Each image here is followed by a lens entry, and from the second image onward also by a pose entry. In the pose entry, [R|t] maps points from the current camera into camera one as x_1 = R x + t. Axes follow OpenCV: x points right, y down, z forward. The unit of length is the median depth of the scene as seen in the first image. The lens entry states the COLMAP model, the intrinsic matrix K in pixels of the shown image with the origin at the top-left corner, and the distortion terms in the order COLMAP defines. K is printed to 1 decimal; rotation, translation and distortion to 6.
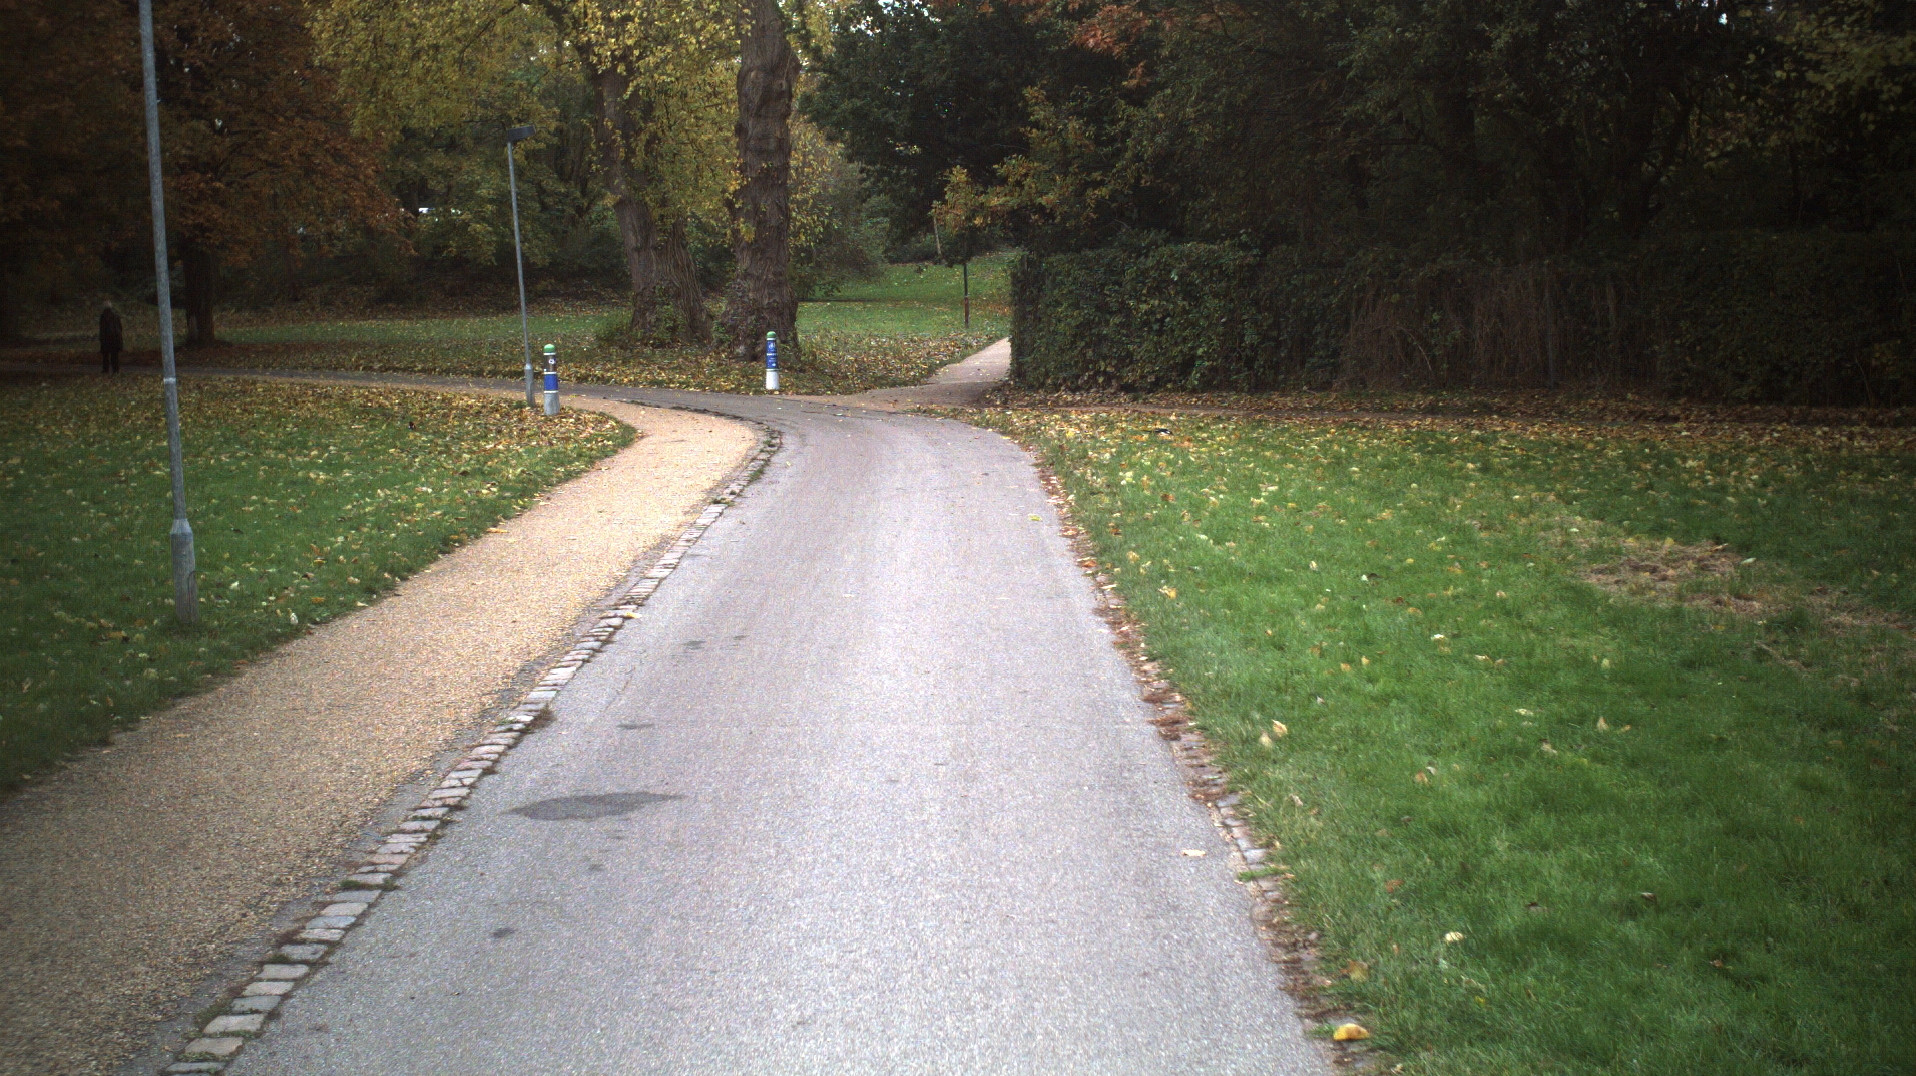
lens RADIAL K [[3267.8, 0, 958.0], [0, 3267.8, 538.0], [0, 0, 1]] dist [-0.265468, 0.003211]
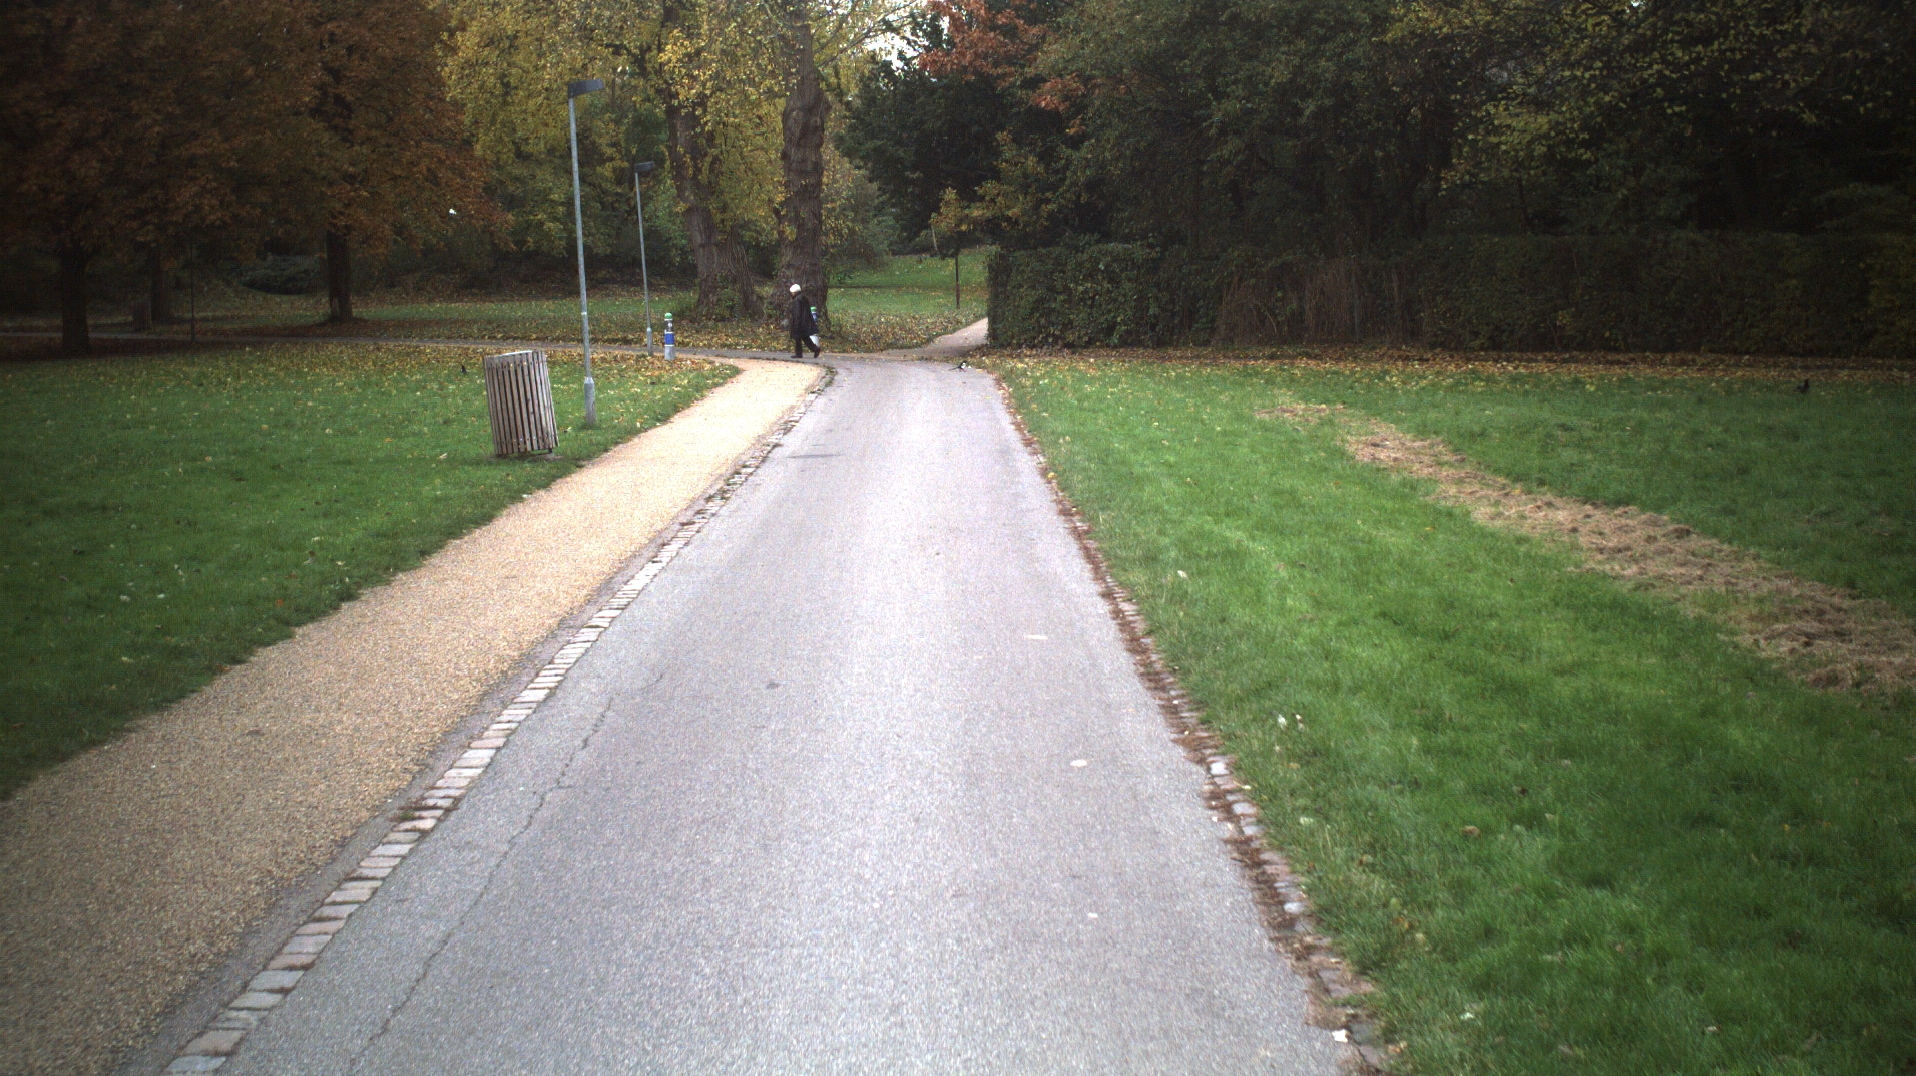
lens RADIAL K [[3267.8, 0, 958.0], [0, 3267.8, 538.0], [0, 0, 1]] dist [-0.265468, 0.003211]
pose [[0.999999, 0.000310, 0.001520, 0.001547], [-0.000315, 0.999995, 0.003031, 0.032222], [-0.001519, -0.003032, 0.999994, -0.403264]]
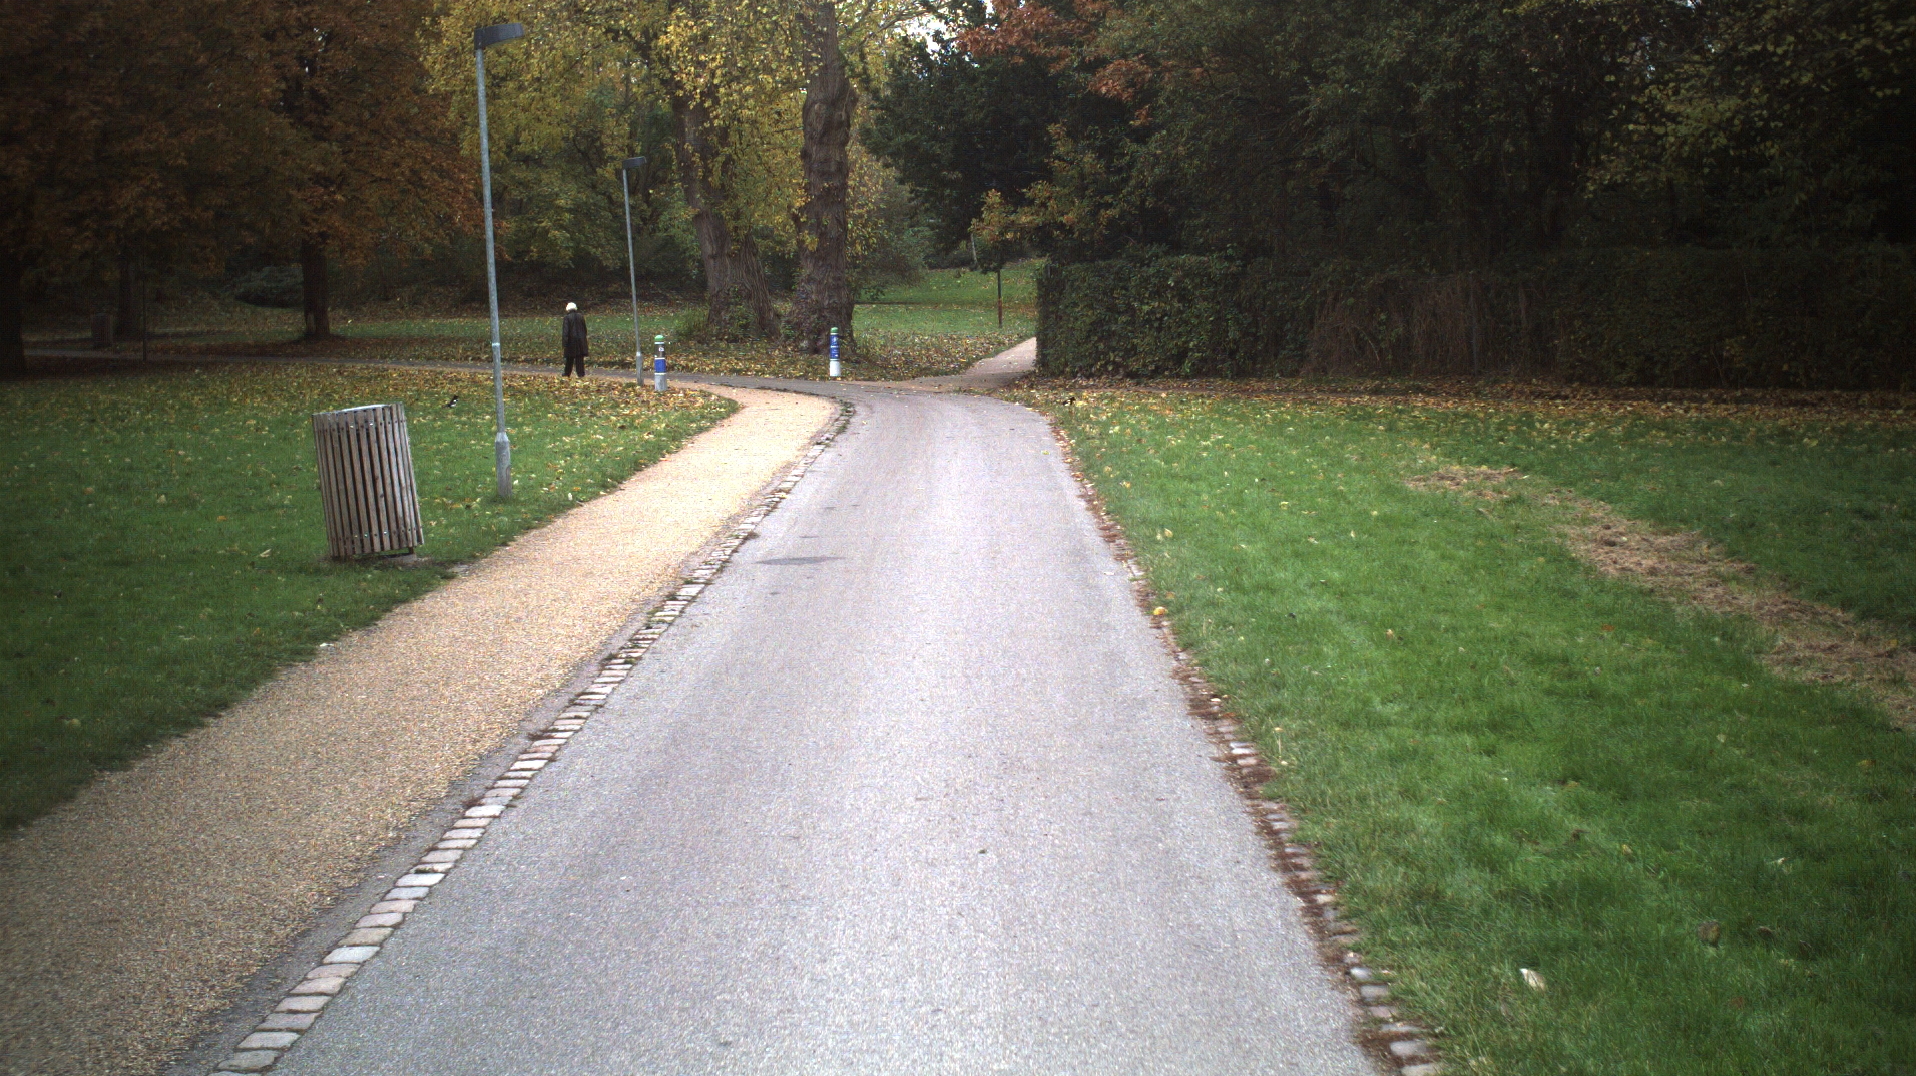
lens RADIAL K [[3267.8, 0, 958.0], [0, 3267.8, 538.0], [0, 0, 1]] dist [-0.265468, 0.003211]
pose [[0.999933, 0.005578, -0.010146, 0.000006], [-0.005592, 0.999983, -0.001356, 0.015881], [0.010138, 0.001412, 0.999948, -0.201647]]
